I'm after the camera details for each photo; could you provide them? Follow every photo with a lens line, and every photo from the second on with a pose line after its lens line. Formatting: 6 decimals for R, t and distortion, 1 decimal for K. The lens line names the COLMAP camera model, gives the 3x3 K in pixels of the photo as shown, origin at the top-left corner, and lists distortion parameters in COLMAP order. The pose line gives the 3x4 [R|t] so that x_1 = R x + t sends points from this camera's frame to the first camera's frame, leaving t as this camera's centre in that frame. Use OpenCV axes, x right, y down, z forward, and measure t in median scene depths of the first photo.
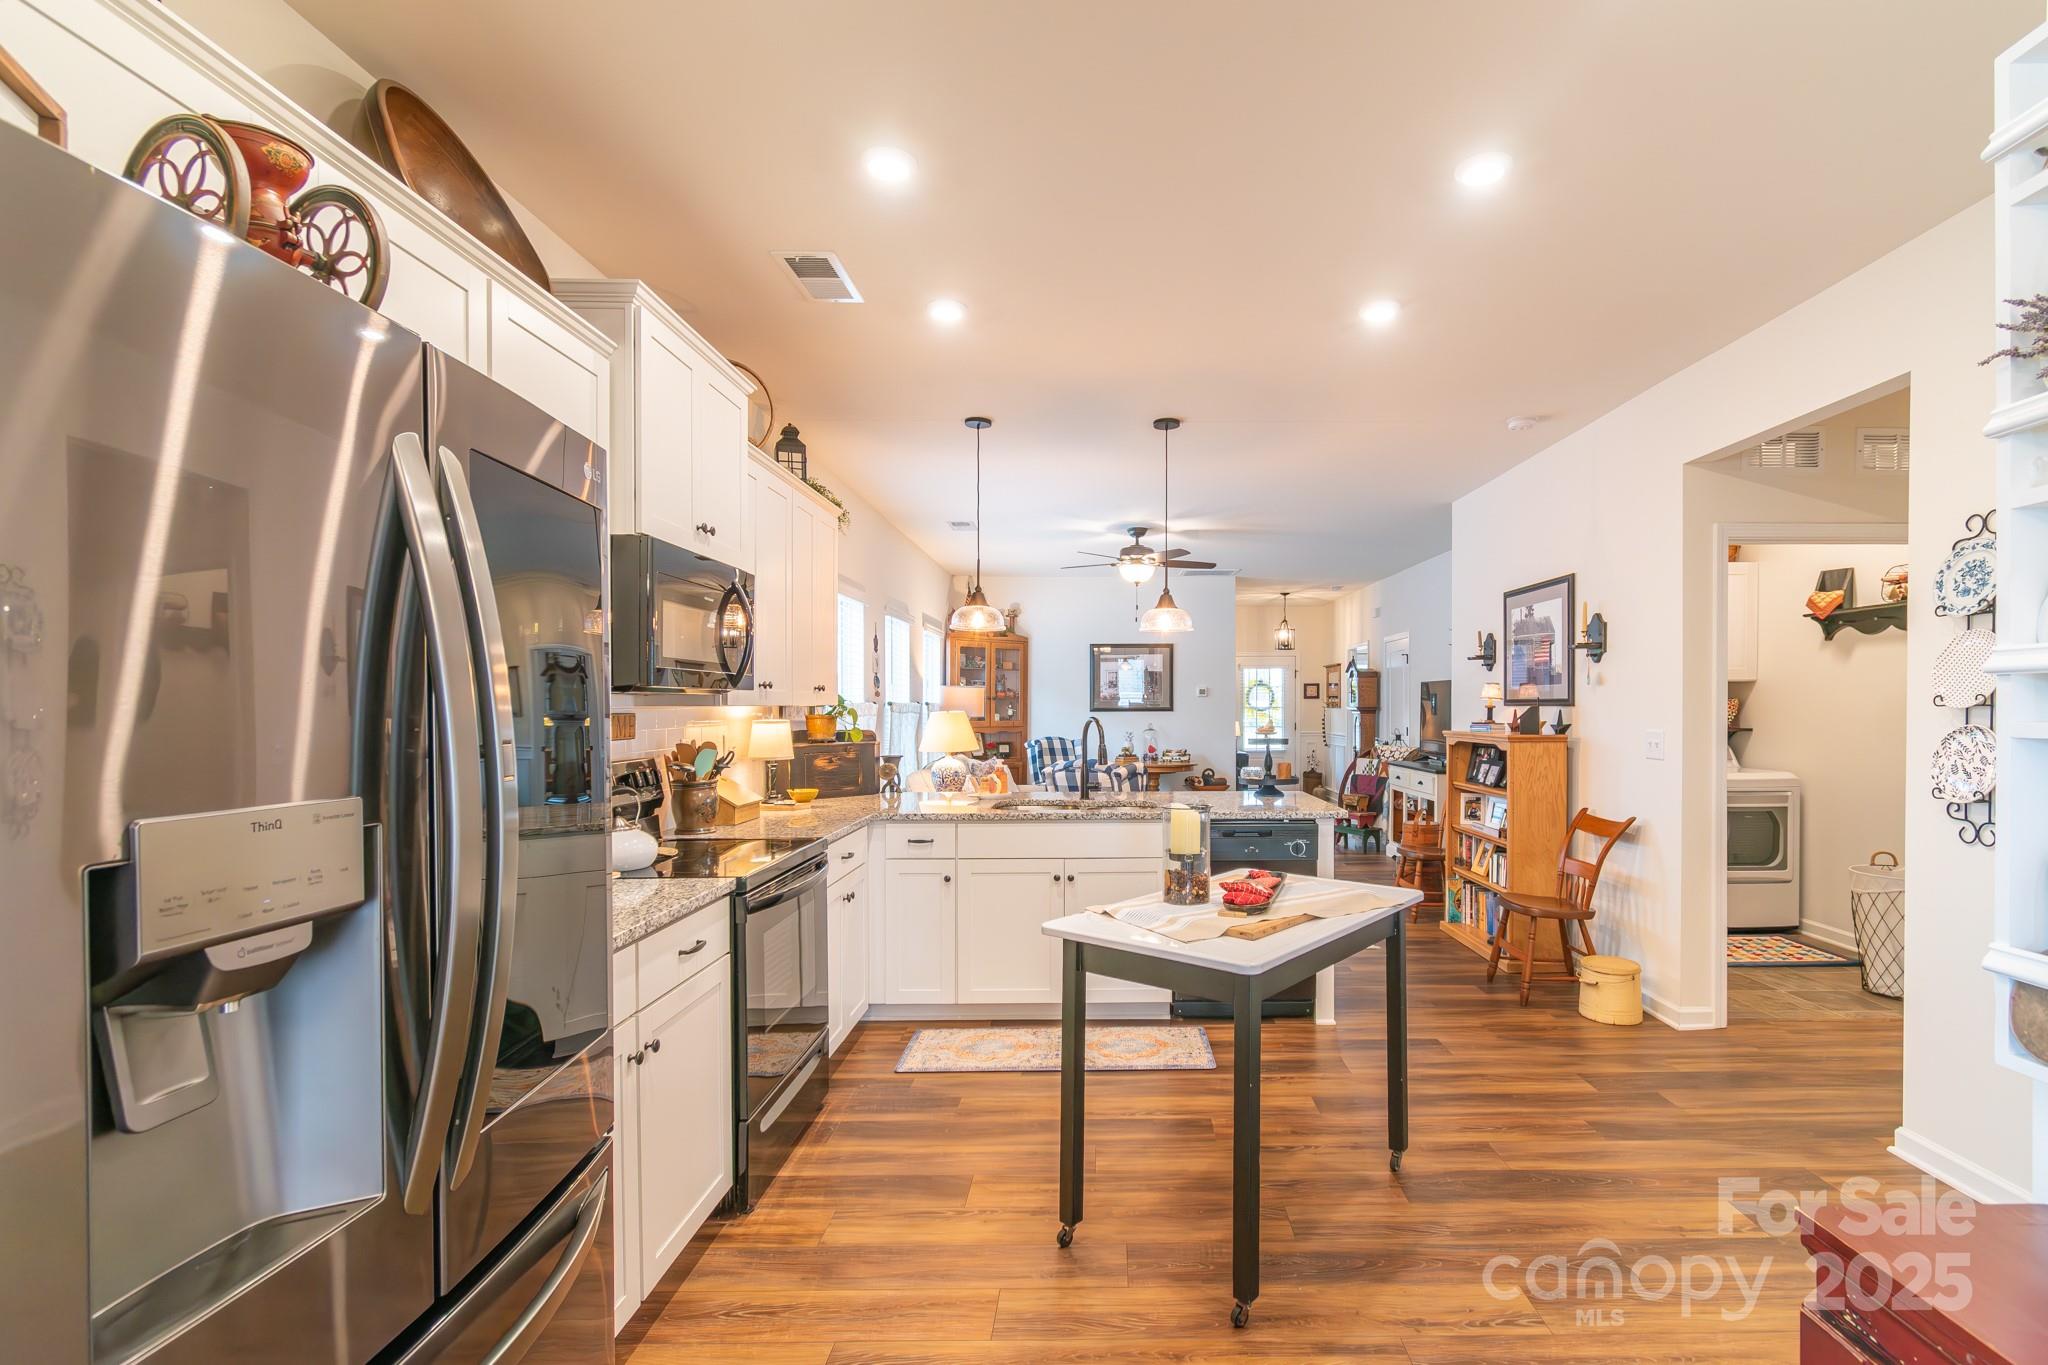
lens RADIAL K [[949.8, 0, 1109.2], [0, 949.8, 714.6], [0, 0, 1]] dist [-0.000311, -0.000184]
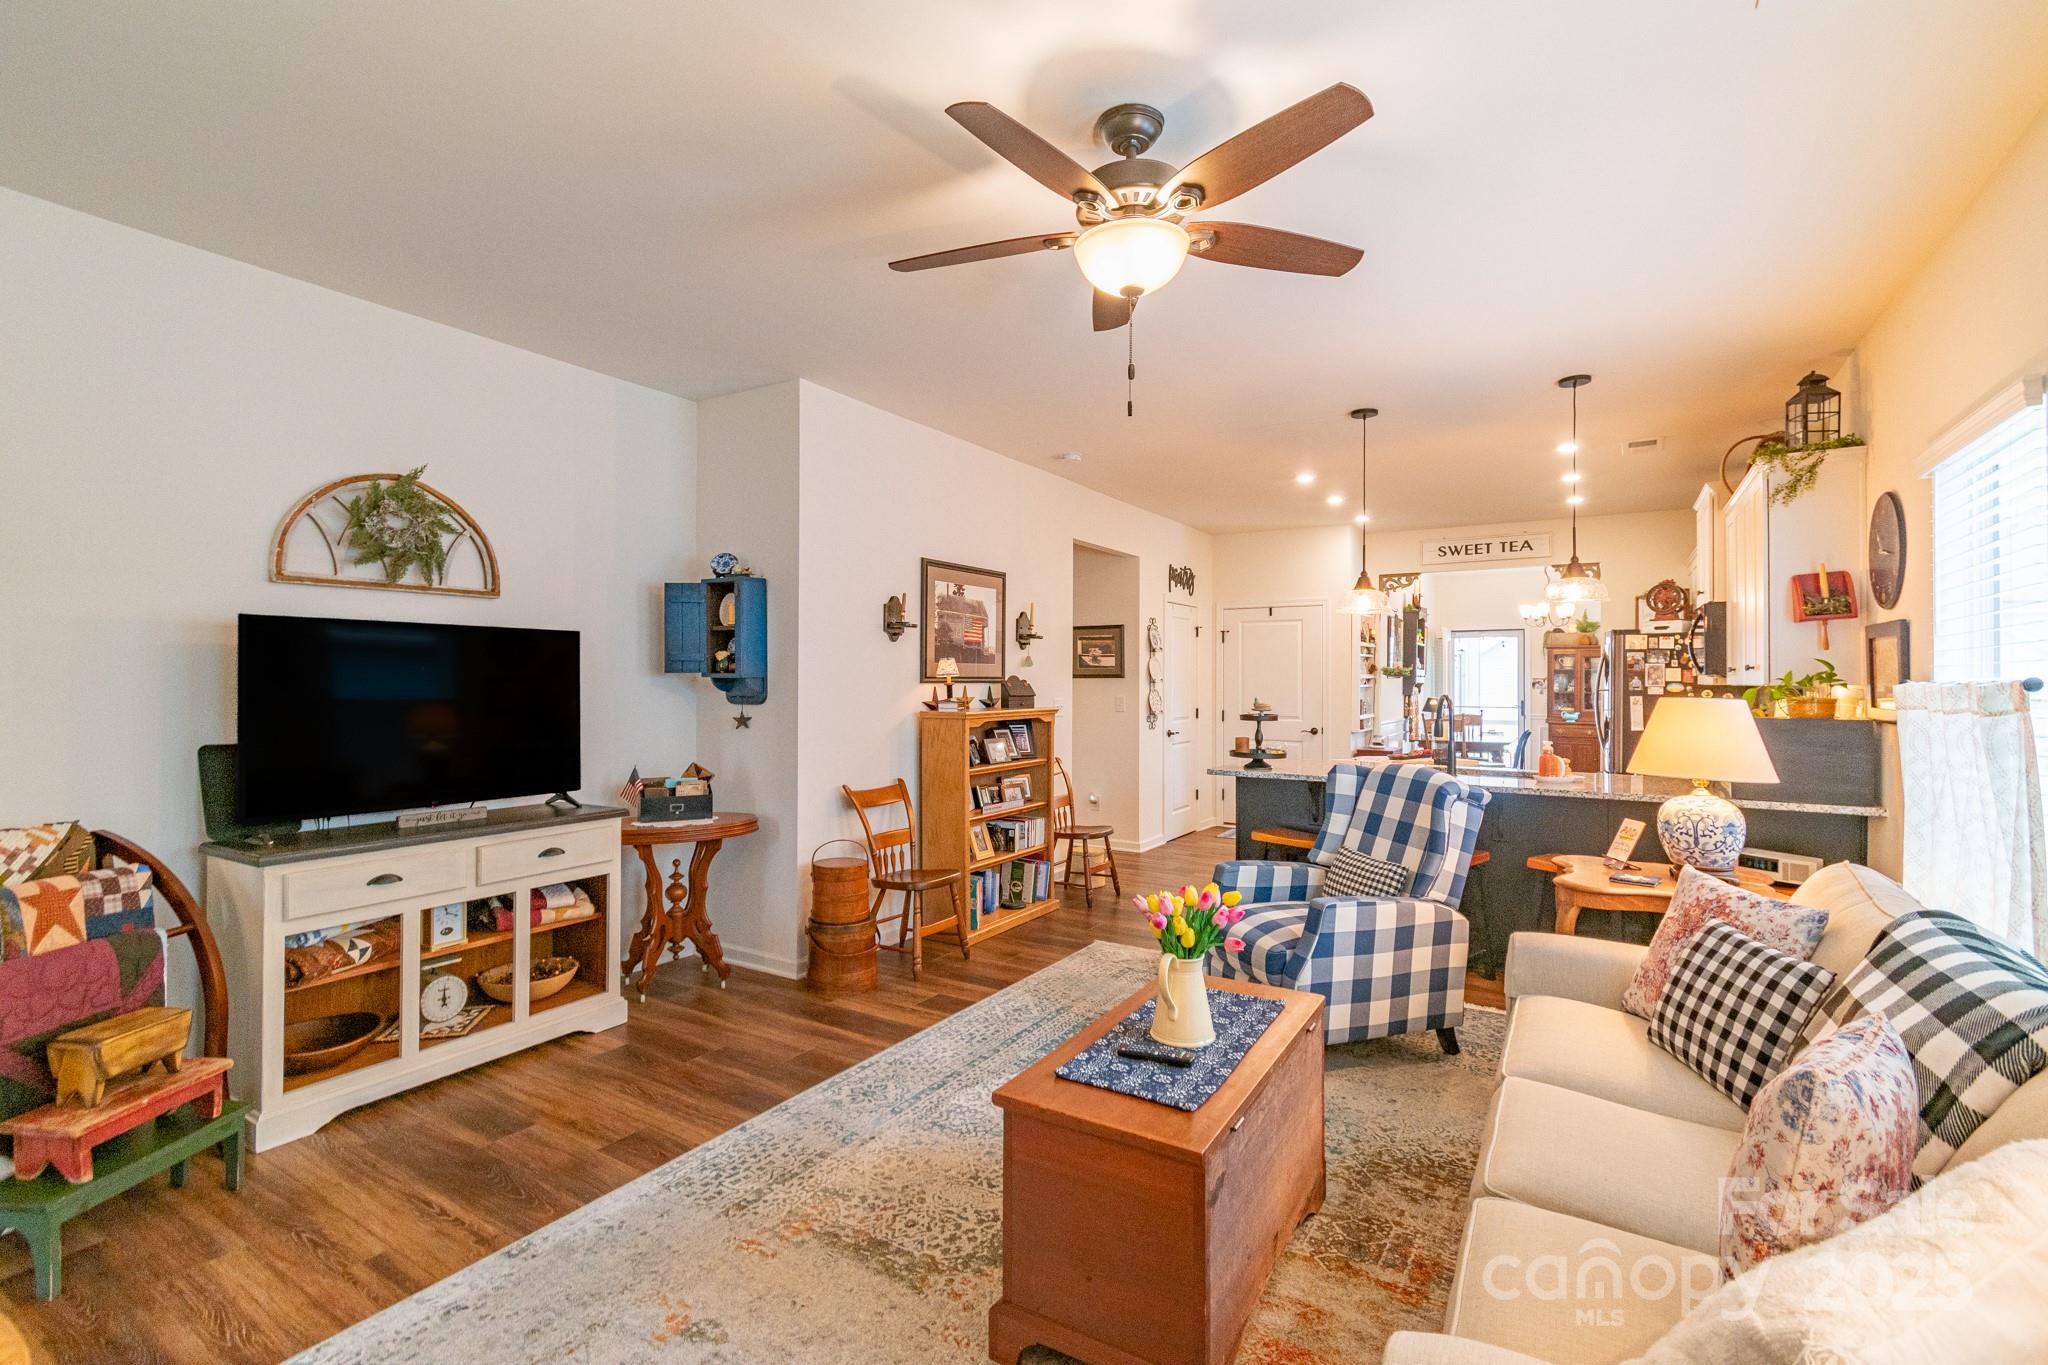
lens RADIAL K [[924.8, 0, 1018.5], [0, 924.8, 672.1], [0, 0, 1]] dist [0.002989, 0.000050]
pose [[-0.841926, 0.002269, 0.539589, -0.132767], [0.002366, 0.999997, -0.000513, -0.017869], [-0.539589, 0.000845, -0.841928, 1.627642]]
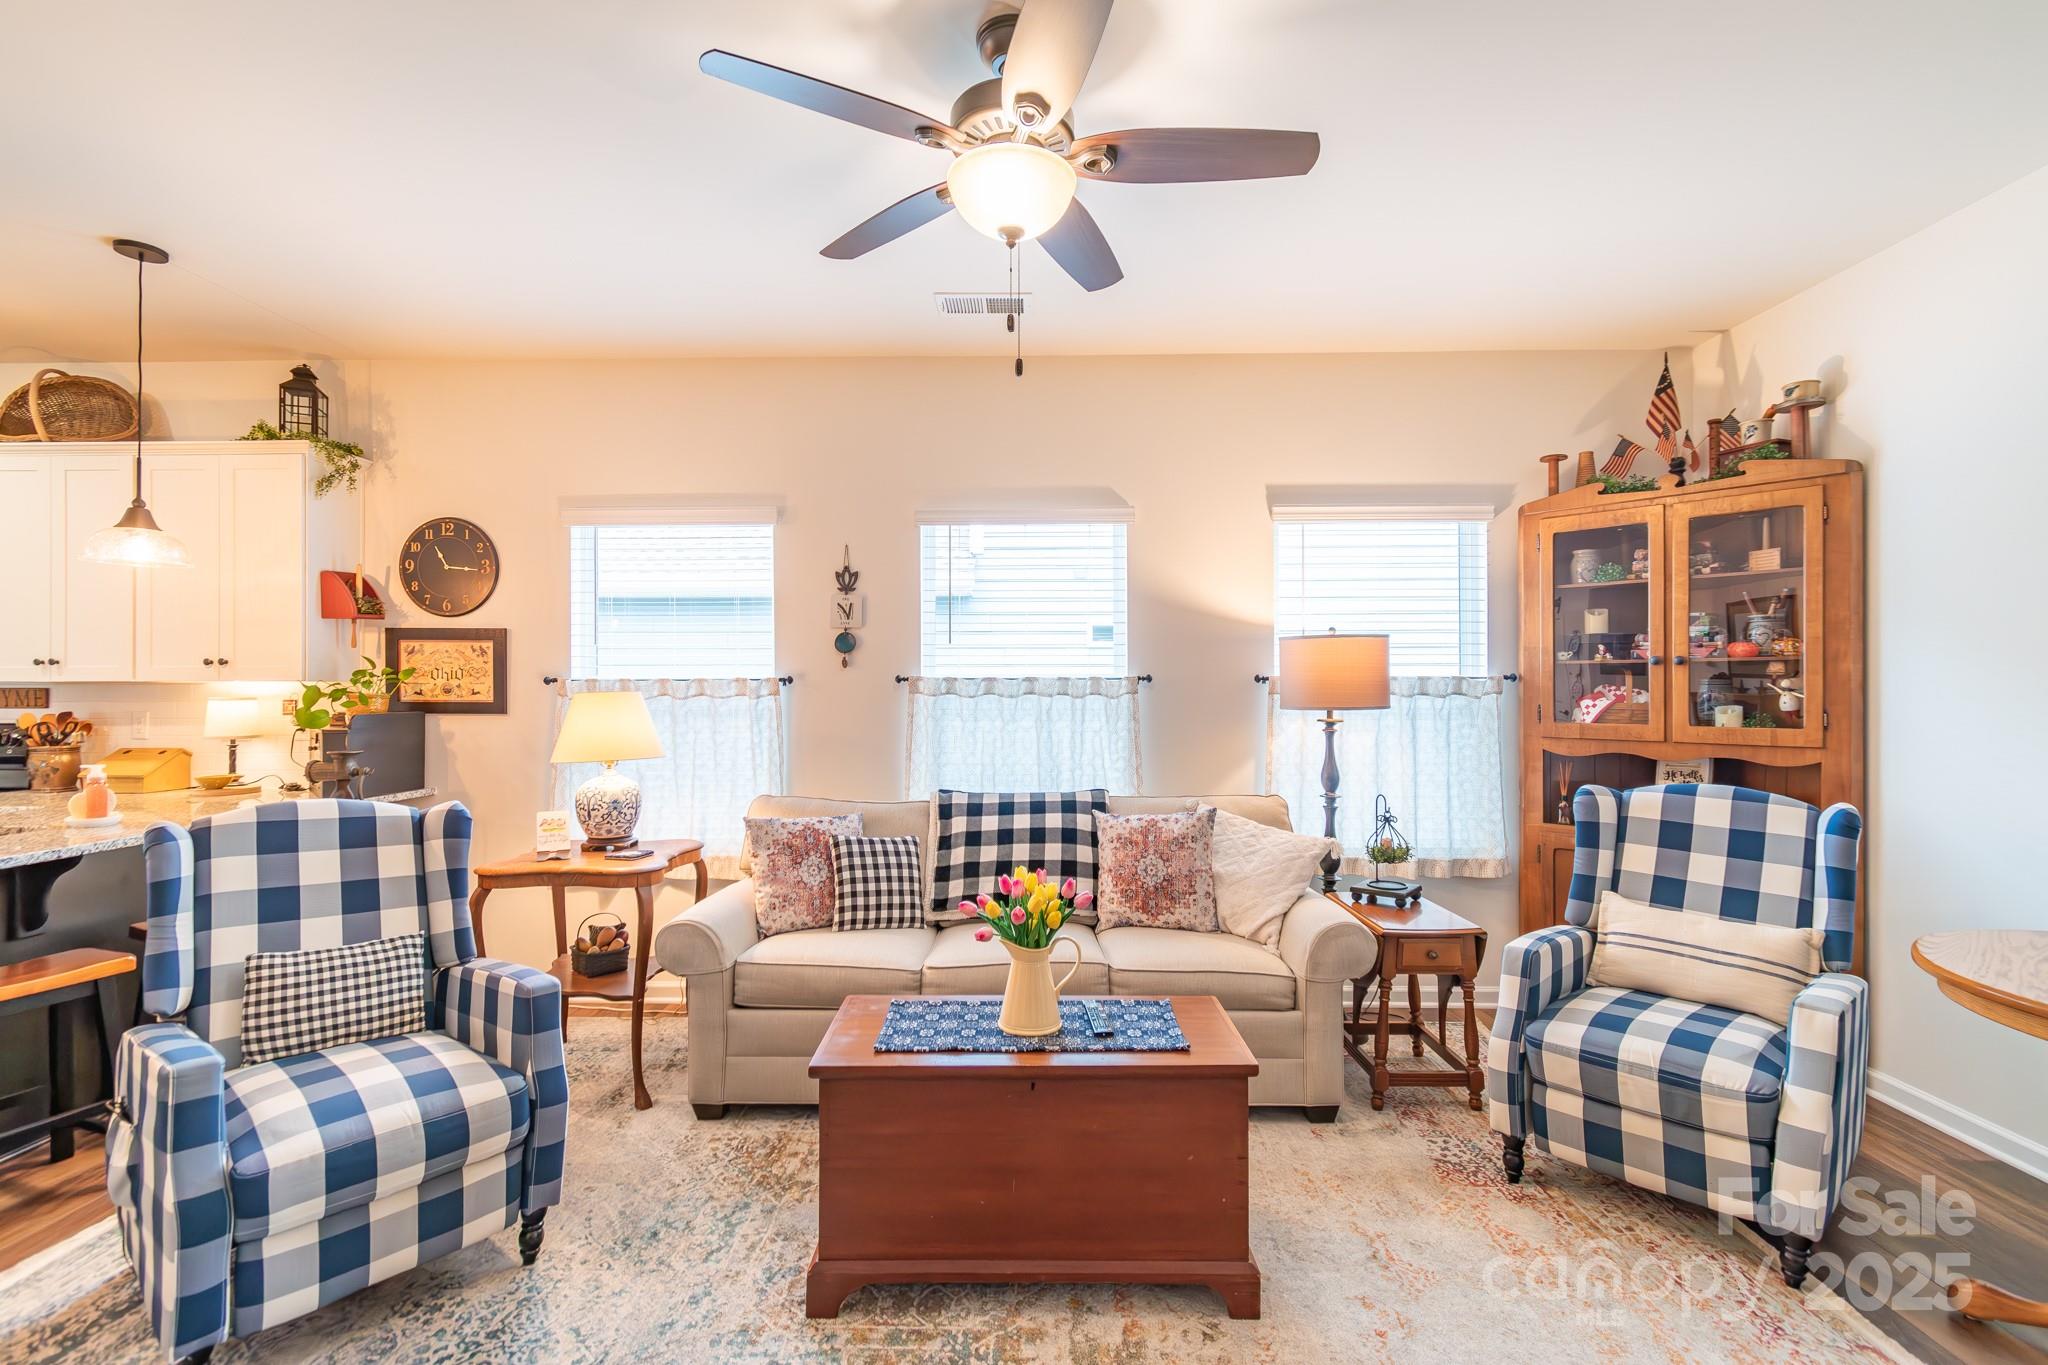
lens RADIAL K [[906.2, 0, 1022.2], [0, 906.2, 683.1], [0, 0, 1]] dist [0.003448, -0.000580]
pose [[-0.030990, -0.004681, -0.999509, 0.372852], [-0.010082, 0.999940, -0.004371, -0.008740], [0.999469, 0.009942, -0.031035, 1.289985]]
